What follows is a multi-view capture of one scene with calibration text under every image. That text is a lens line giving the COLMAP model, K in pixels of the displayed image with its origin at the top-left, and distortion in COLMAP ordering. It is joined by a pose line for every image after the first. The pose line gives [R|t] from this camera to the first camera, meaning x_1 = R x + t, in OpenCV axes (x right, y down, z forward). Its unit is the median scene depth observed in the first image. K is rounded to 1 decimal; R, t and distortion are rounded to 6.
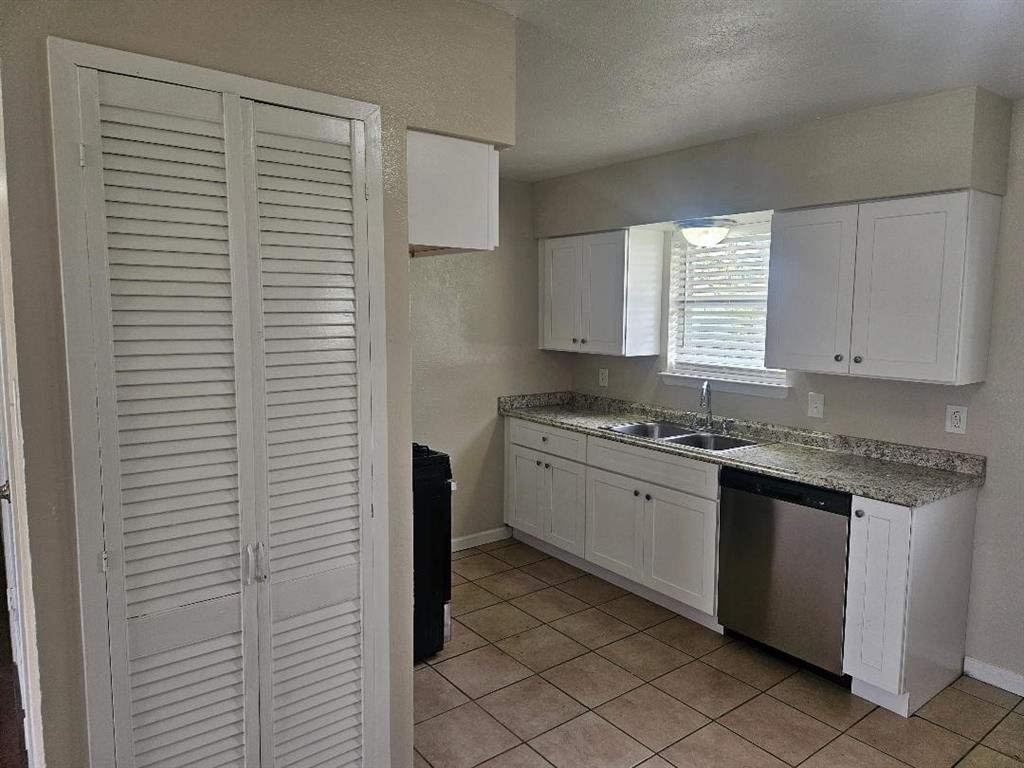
lens RADIAL K [[683.0, 0, 504.8], [0, 683.0, 378.0], [0, 0, 1]] dist [0.041247, -0.046692]
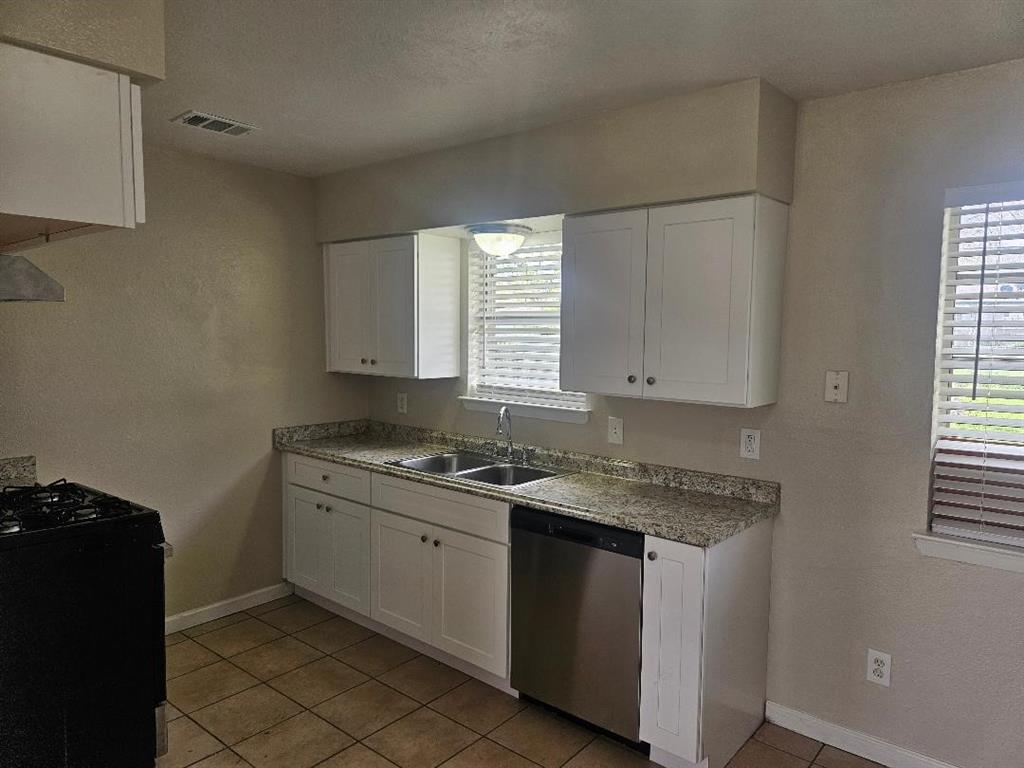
lens RADIAL K [[683.0, 0, 511.3], [0, 683.0, 387.4], [0, 0, 1]] dist [0.041247, -0.046692]
pose [[0.975006, -0.012702, 0.221815, 0.119421], [0.016811, 0.999720, -0.016649, -0.005258], [-0.221542, 0.019962, 0.974947, 0.146484]]
